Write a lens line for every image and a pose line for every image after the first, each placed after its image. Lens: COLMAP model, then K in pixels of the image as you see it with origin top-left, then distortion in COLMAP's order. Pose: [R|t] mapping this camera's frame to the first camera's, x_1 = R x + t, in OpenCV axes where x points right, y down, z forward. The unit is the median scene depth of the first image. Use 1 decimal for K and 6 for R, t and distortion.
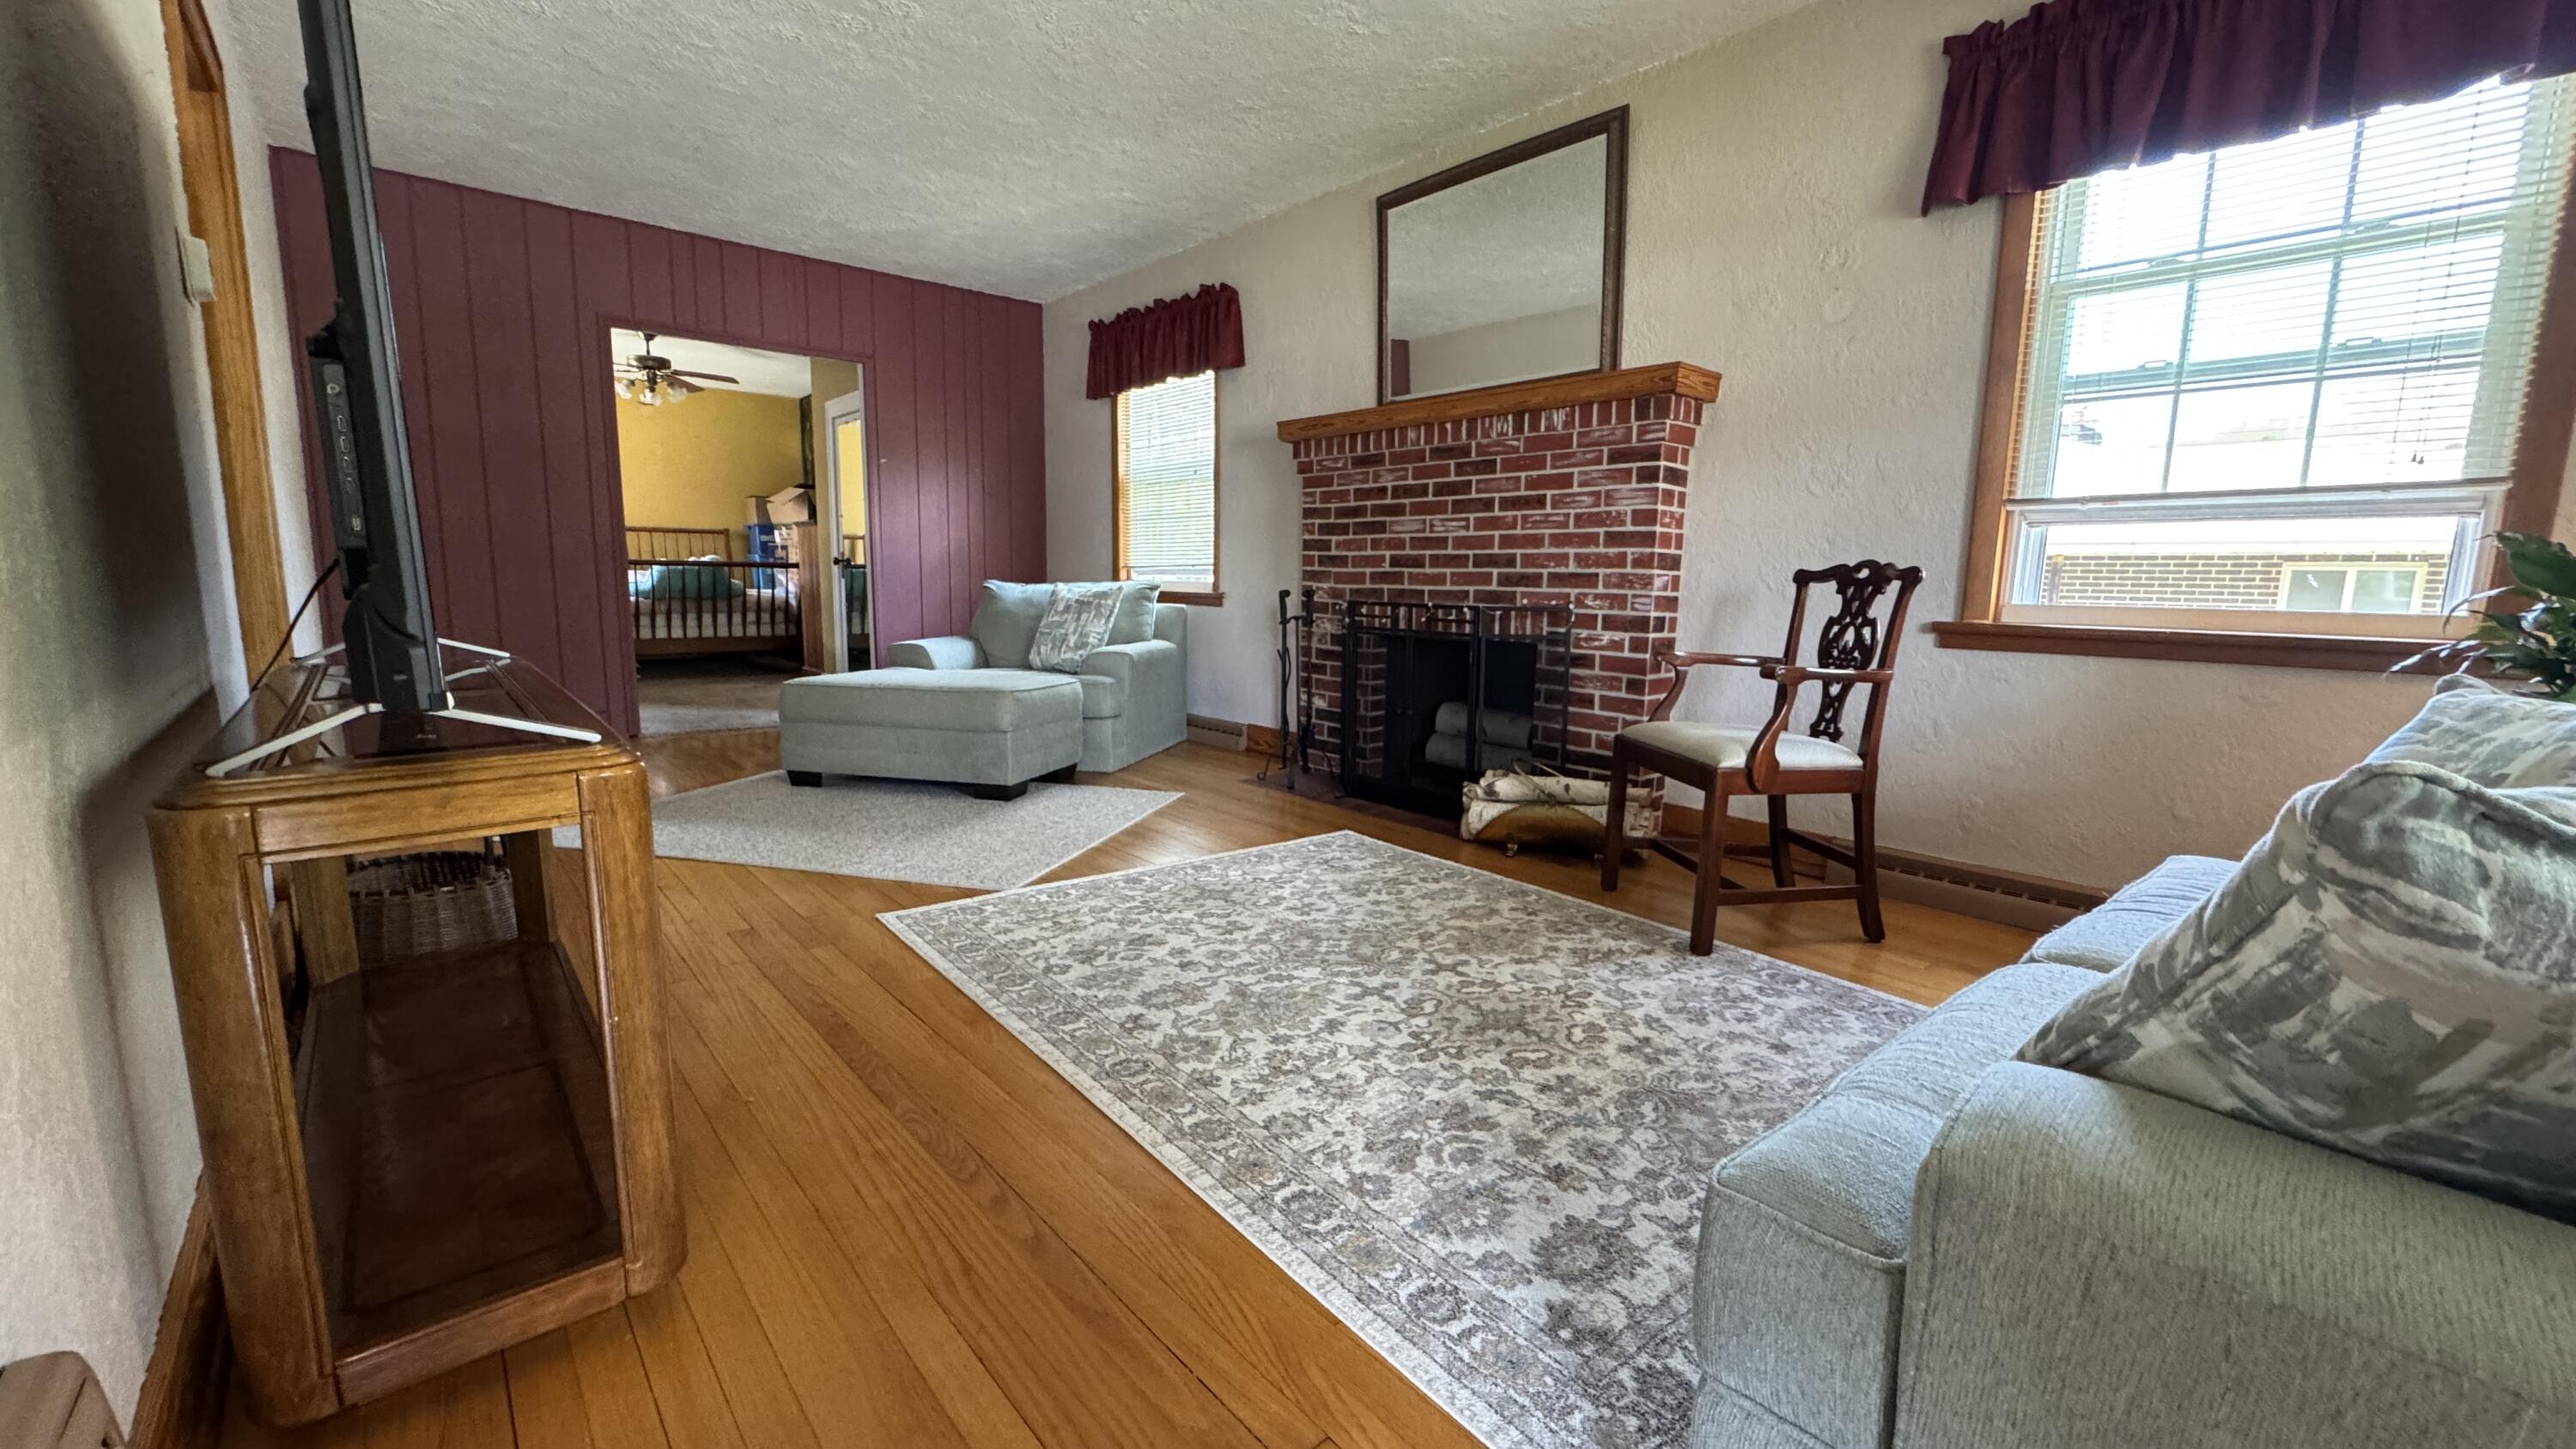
lens RADIAL K [[1020.8, 0, 1286.7], [0, 1020.8, 729.3], [0, 0, 1]] dist [-0.005162, 0.000651]
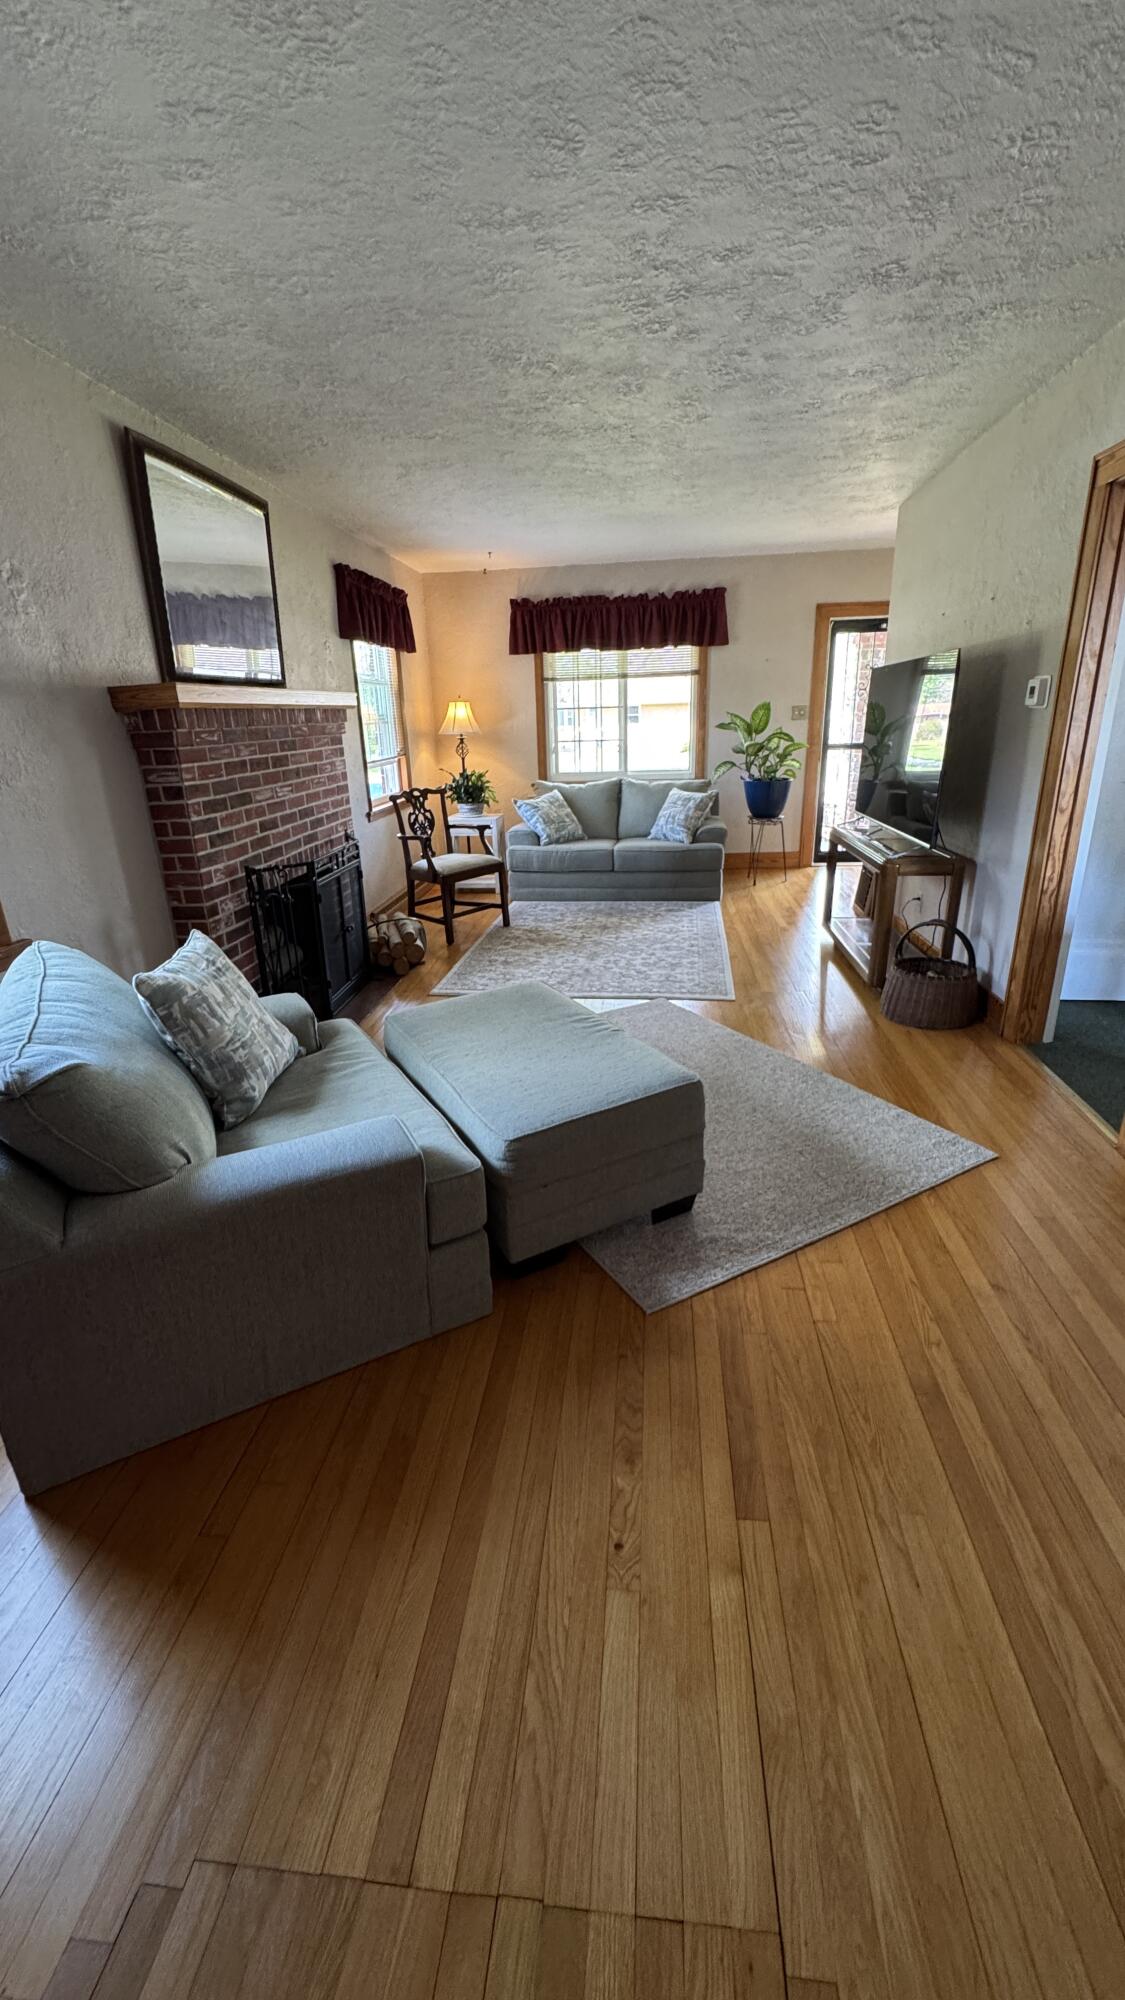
lens RADIAL K [[792.4, 0, 560.6], [0, 792.4, 999.0], [0, 0, 1]] dist [-0.005162, 0.000651]
pose [[-0.680159, -0.245681, 0.690670, -0.981921], [0.129040, 0.887330, 0.442712, -0.431947], [-0.721618, 0.390238, -0.571823, 1.689279]]
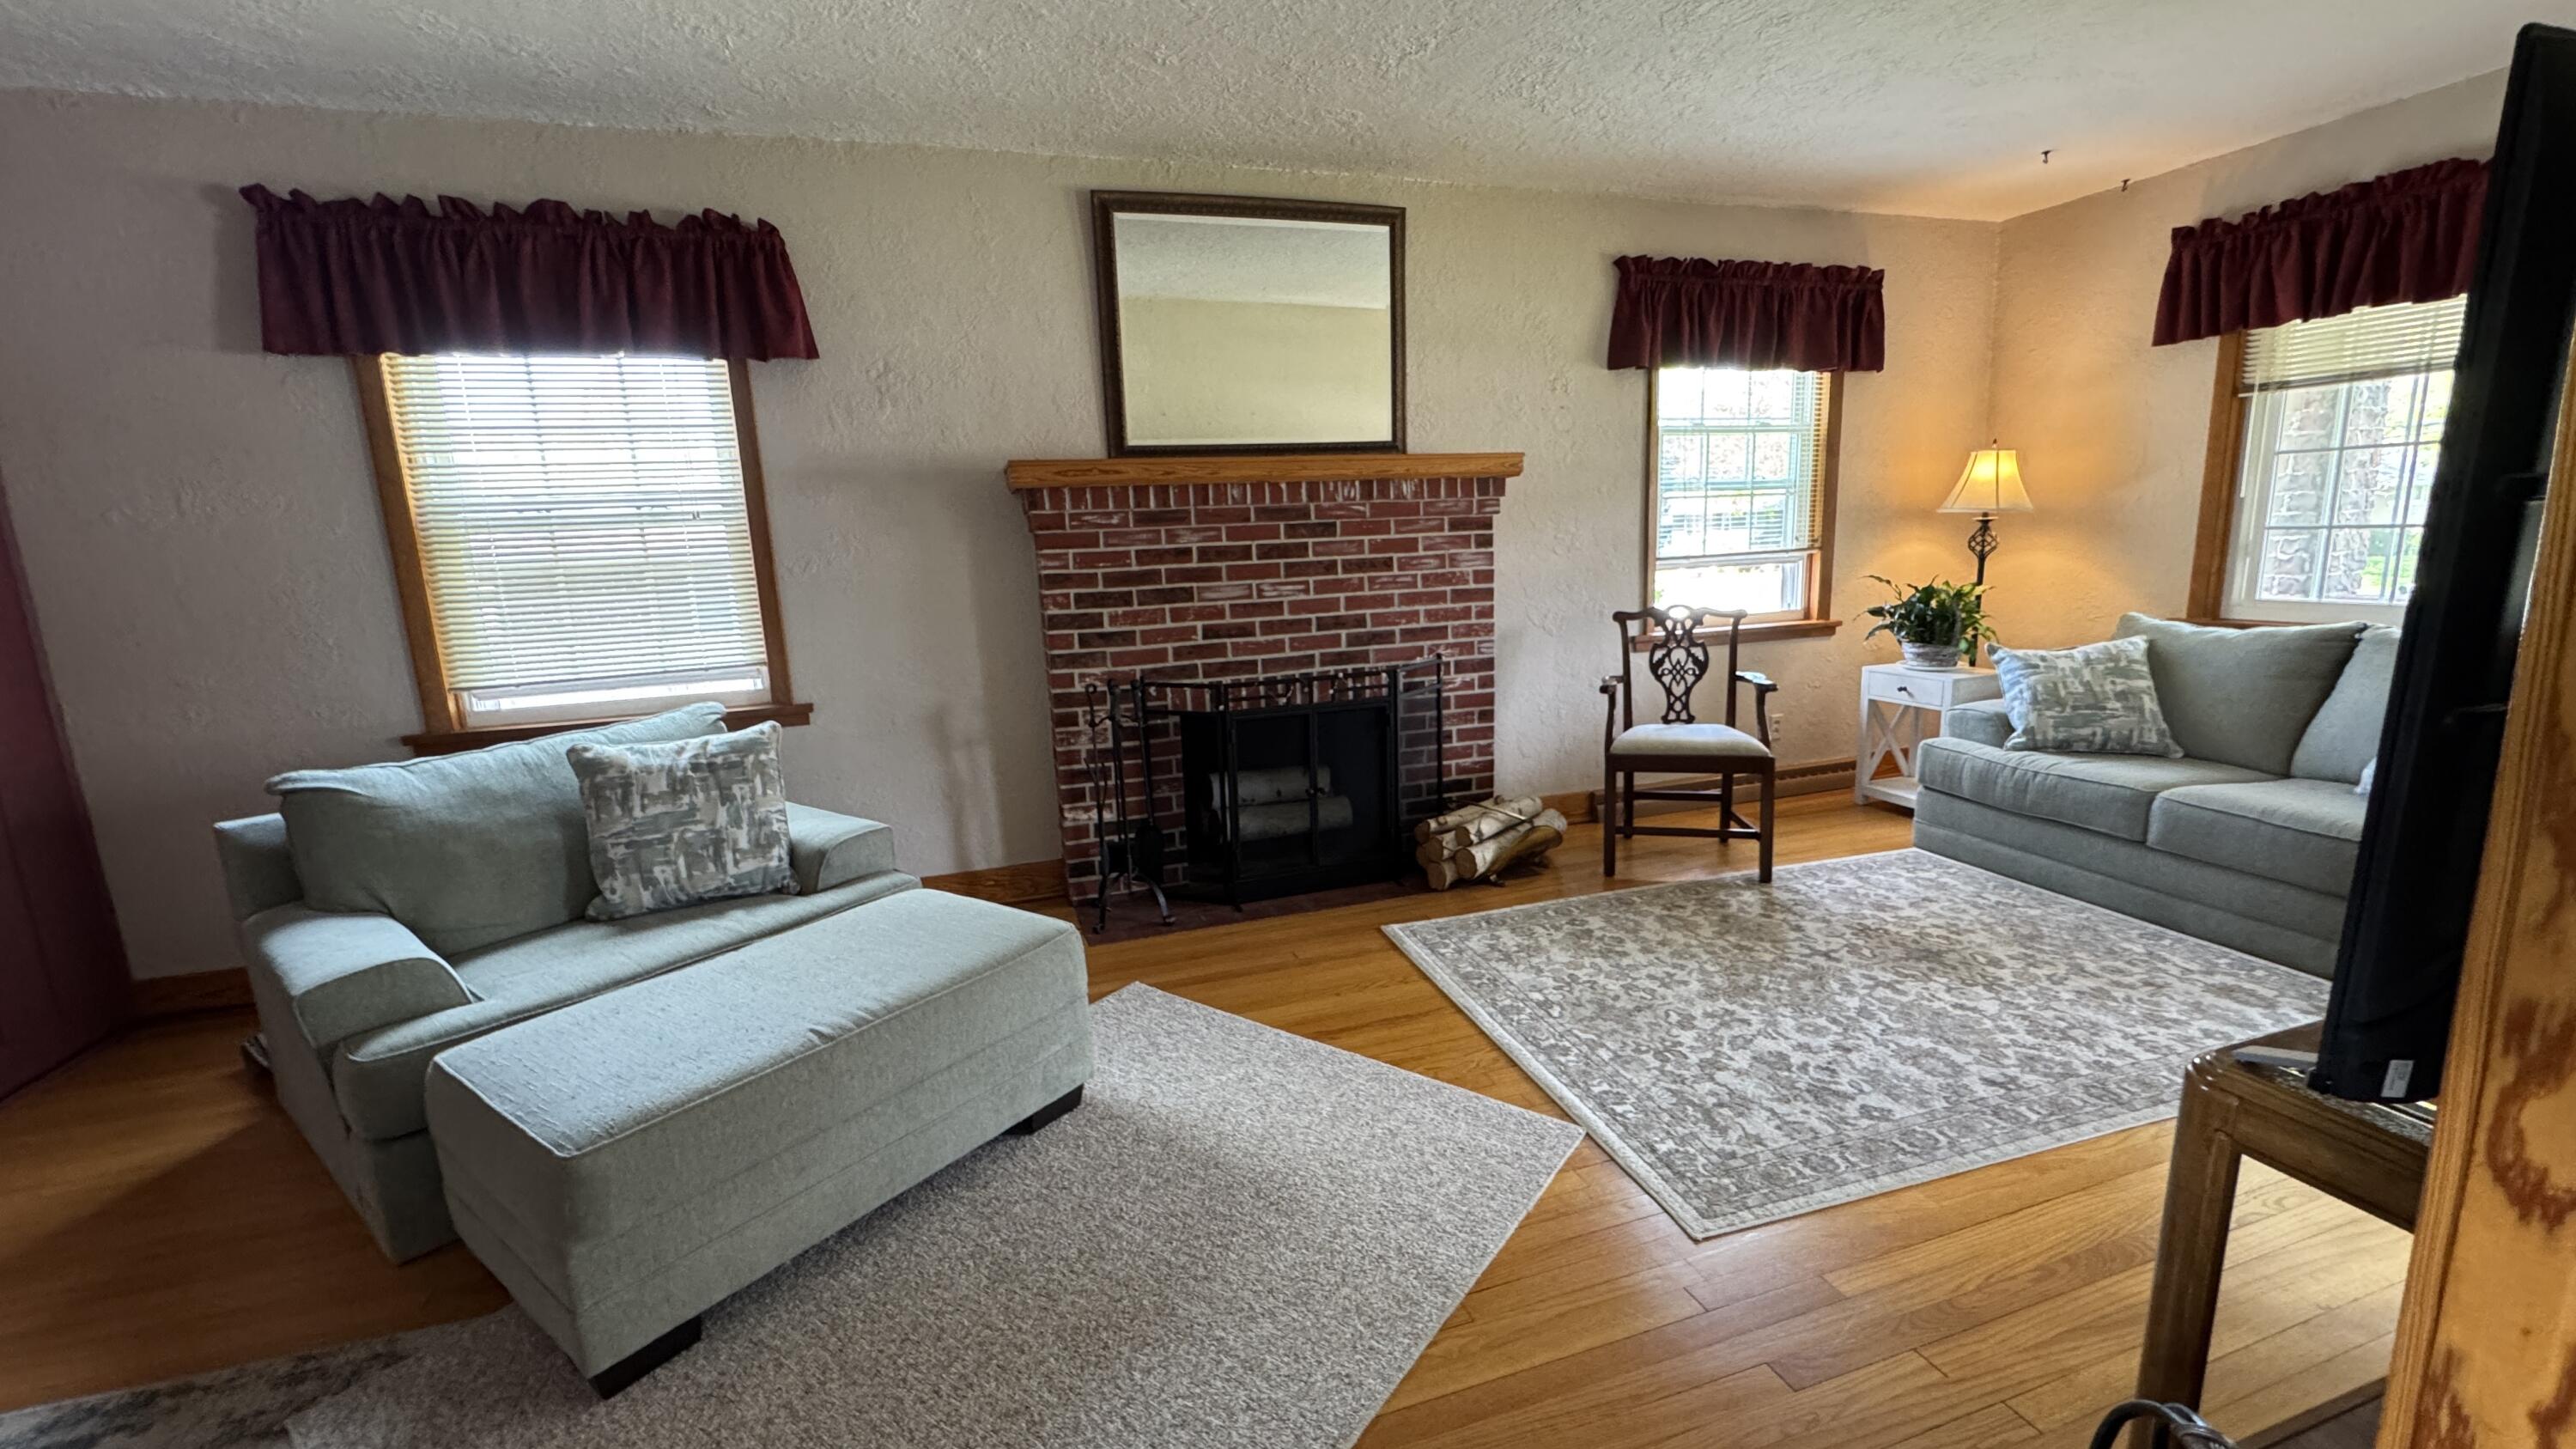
lens RADIAL K [[1020.8, 0, 1289.6], [0, 1020.8, 726.7], [0, 0, 1]] dist [-0.005162, 0.000651]
pose [[0.386503, -0.202741, 0.899729, -0.851950], [0.184073, 0.972870, 0.140149, -0.247236], [-0.903733, 0.111448, 0.413336, 0.735527]]
